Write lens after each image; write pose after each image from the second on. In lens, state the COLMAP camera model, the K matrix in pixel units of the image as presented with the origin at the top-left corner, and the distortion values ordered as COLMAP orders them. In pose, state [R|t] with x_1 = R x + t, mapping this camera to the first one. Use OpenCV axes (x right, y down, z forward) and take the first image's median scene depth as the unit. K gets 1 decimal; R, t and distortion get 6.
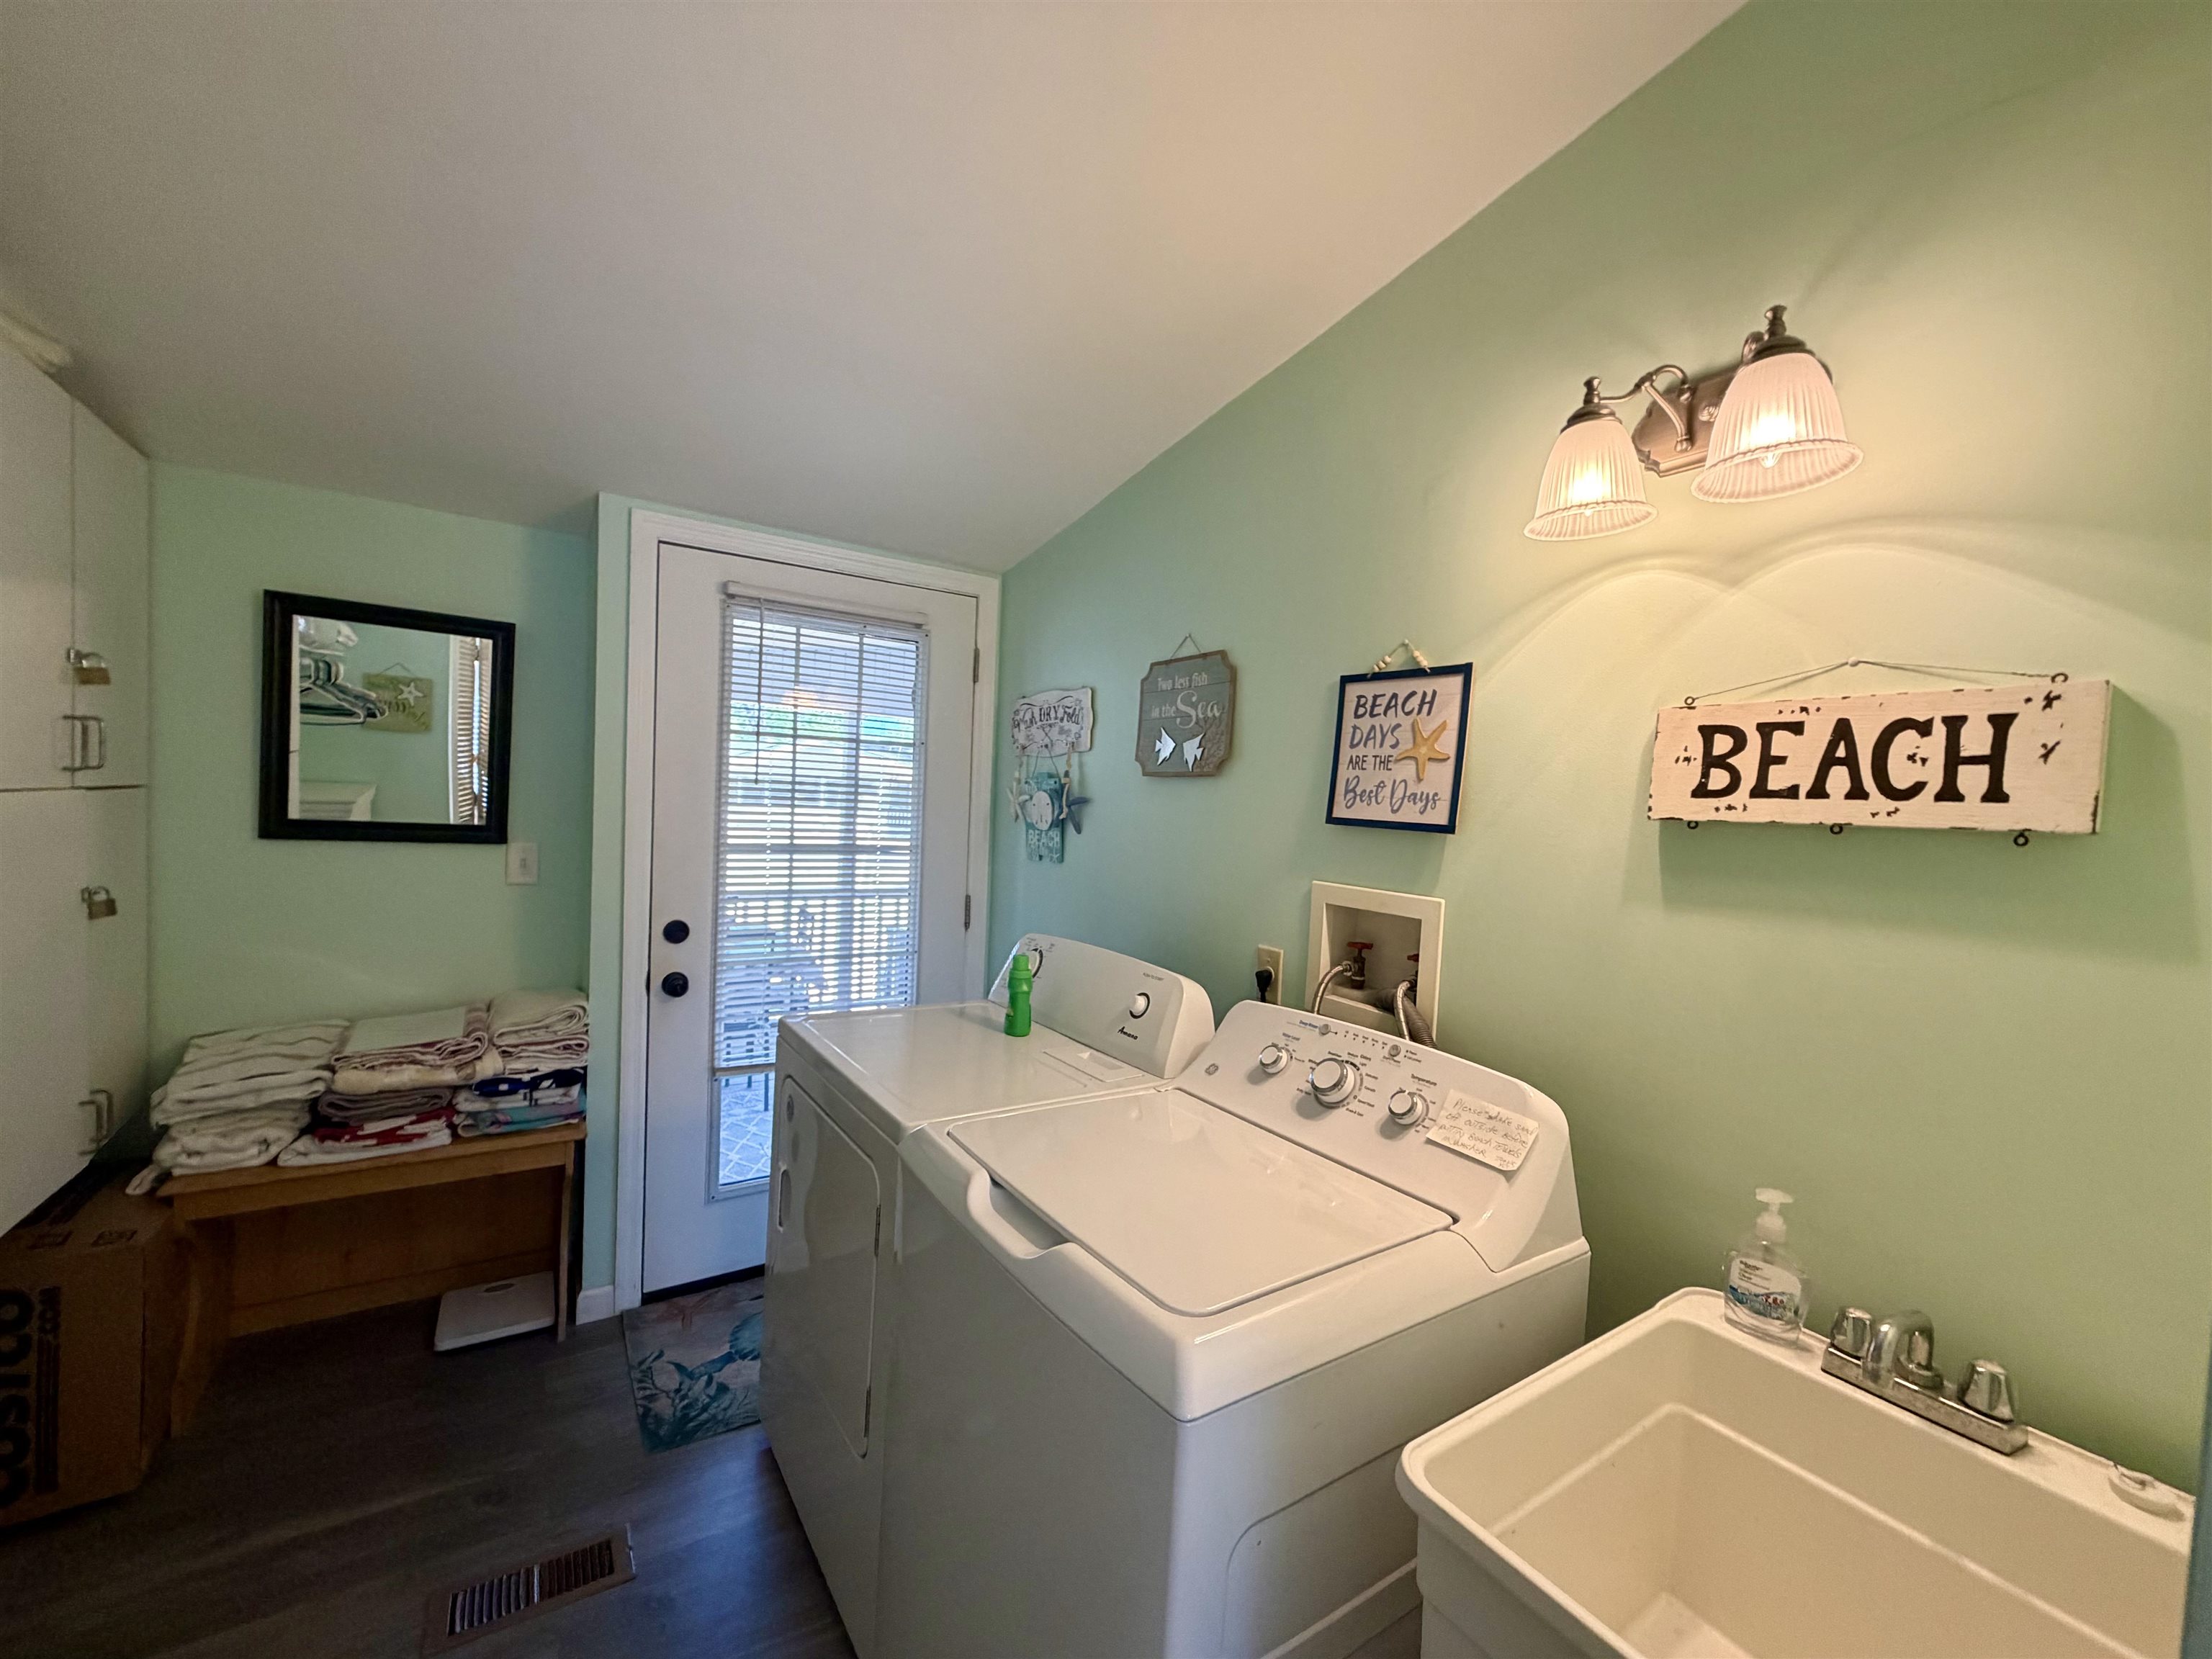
lens RADIAL K [[880.7, 0, 1105.0], [0, 880.7, 834.6], [0, 0, 1]] dist [-0.001366, 0.000252]
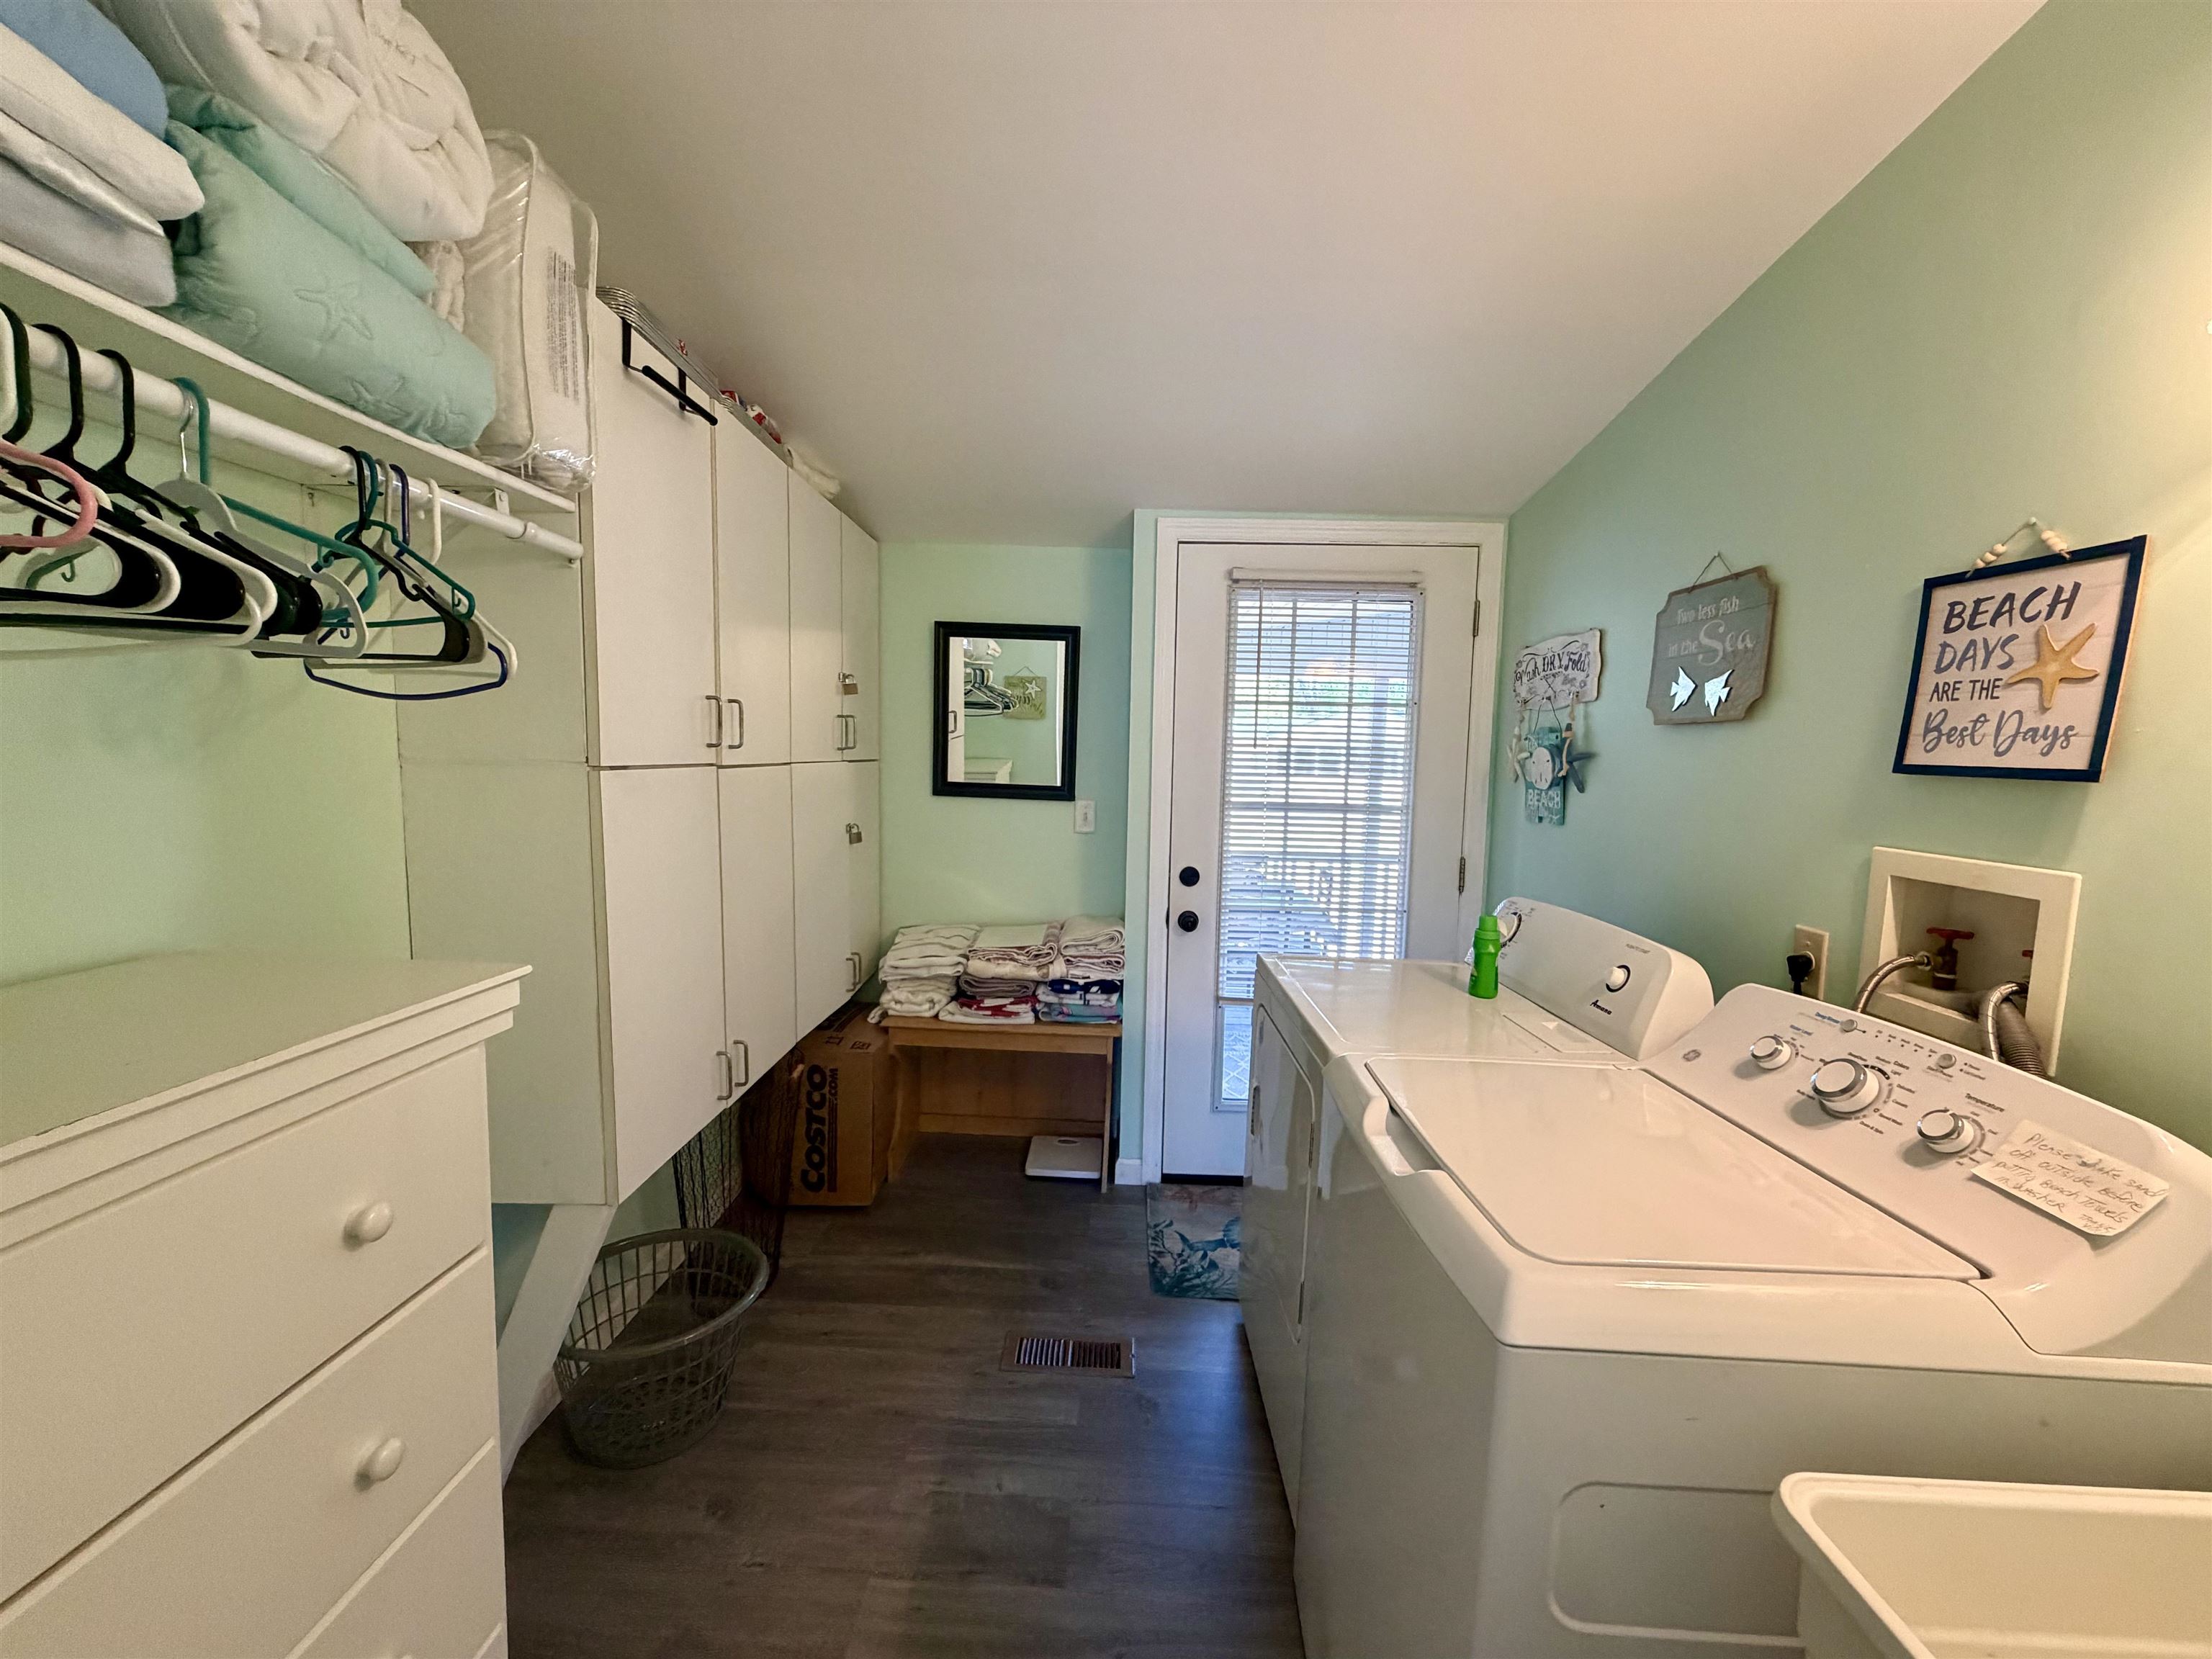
lens RADIAL K [[880.7, 0, 1098.8], [0, 880.7, 835.6], [0, 0, 1]] dist [-0.001366, 0.000252]
pose [[0.819944, 0.027561, -0.571780, 0.103918], [-0.007271, 0.999261, 0.037739, 0.015763], [0.572398, -0.026787, 0.819539, -0.036432]]
